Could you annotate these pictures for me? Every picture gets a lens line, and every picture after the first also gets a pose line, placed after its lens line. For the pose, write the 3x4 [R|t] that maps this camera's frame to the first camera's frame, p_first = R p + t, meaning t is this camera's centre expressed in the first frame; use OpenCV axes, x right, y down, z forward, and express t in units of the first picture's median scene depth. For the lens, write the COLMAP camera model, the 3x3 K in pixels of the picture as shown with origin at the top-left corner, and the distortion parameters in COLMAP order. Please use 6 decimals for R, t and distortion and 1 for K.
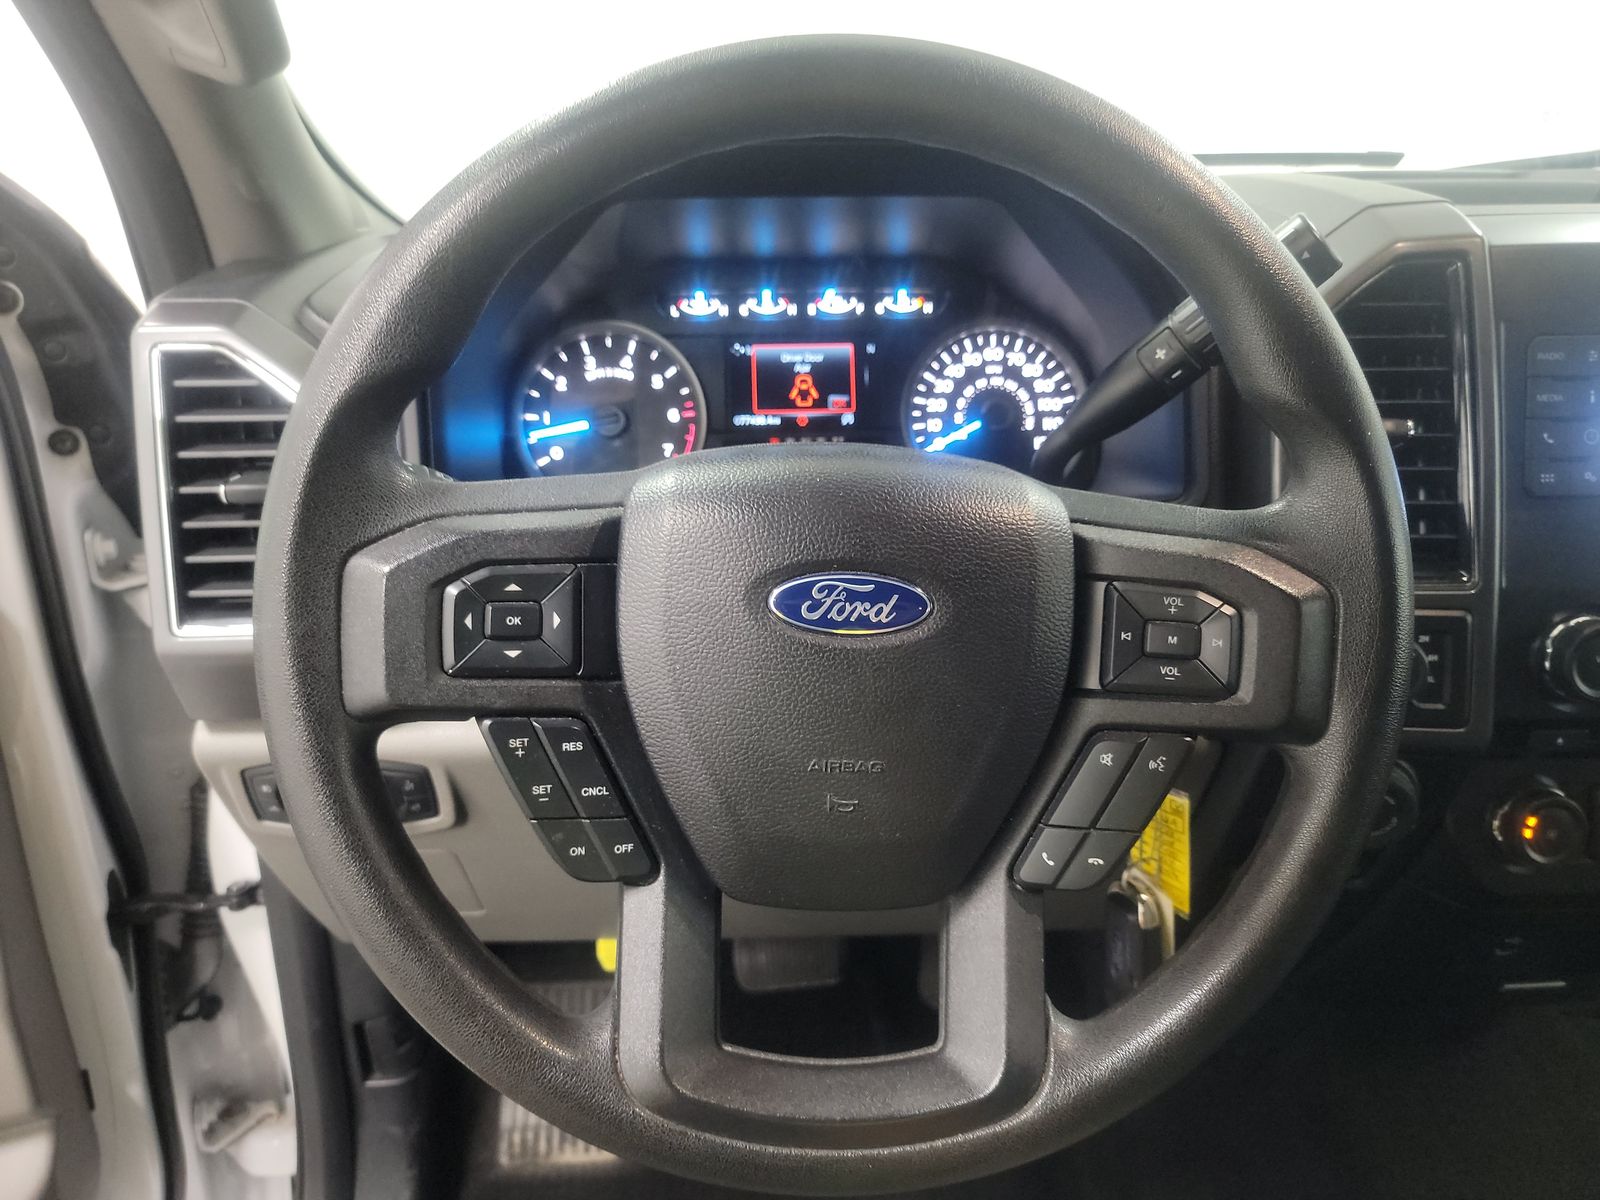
lens RADIAL K [[1114.0, 0, 808.5], [0, 1114.0, 583.0], [0, 0, 1]] dist [0.053077, -0.025658]
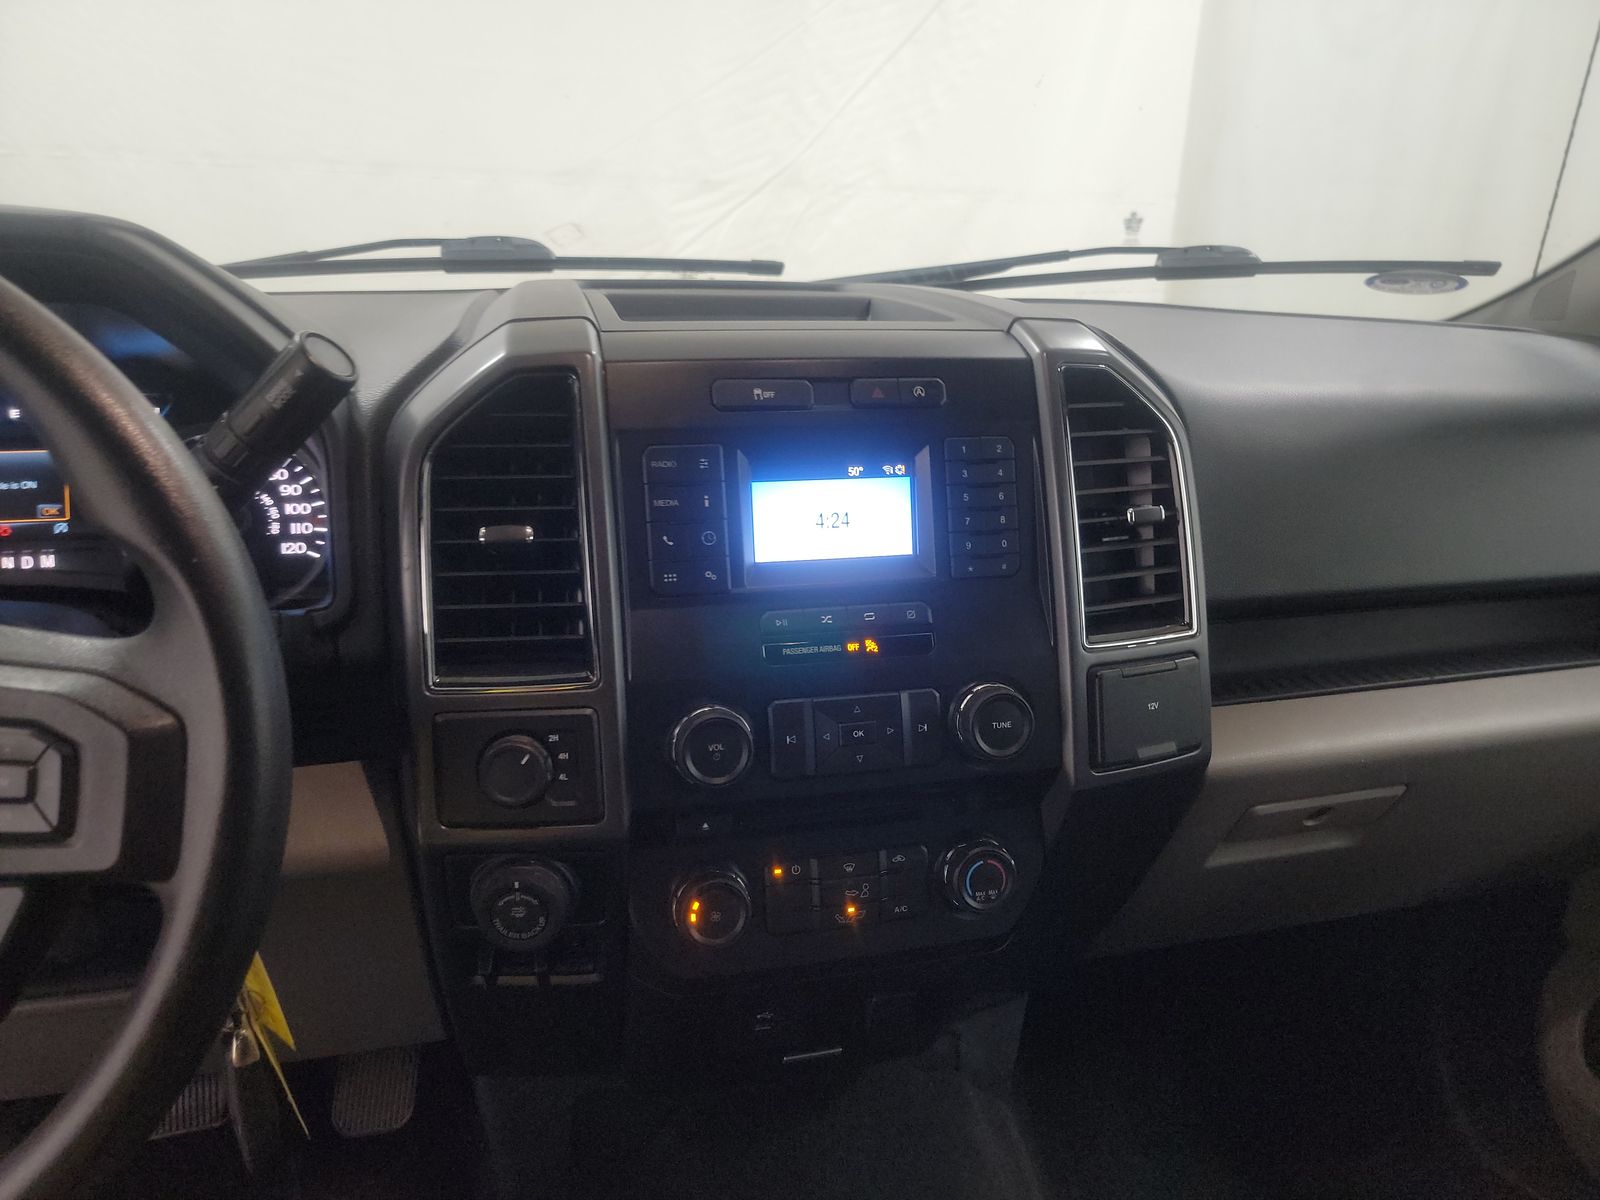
lens RADIAL K [[1114.0, 0, 791.9], [0, 1114.0, 589.2], [0, 0, 1]] dist [0.053077, -0.025658]
pose [[0.985339, -0.034842, 0.167011, 0.481166], [0.044848, 0.997394, -0.056520, -0.014689], [-0.164606, 0.063182, 0.984334, -0.035532]]
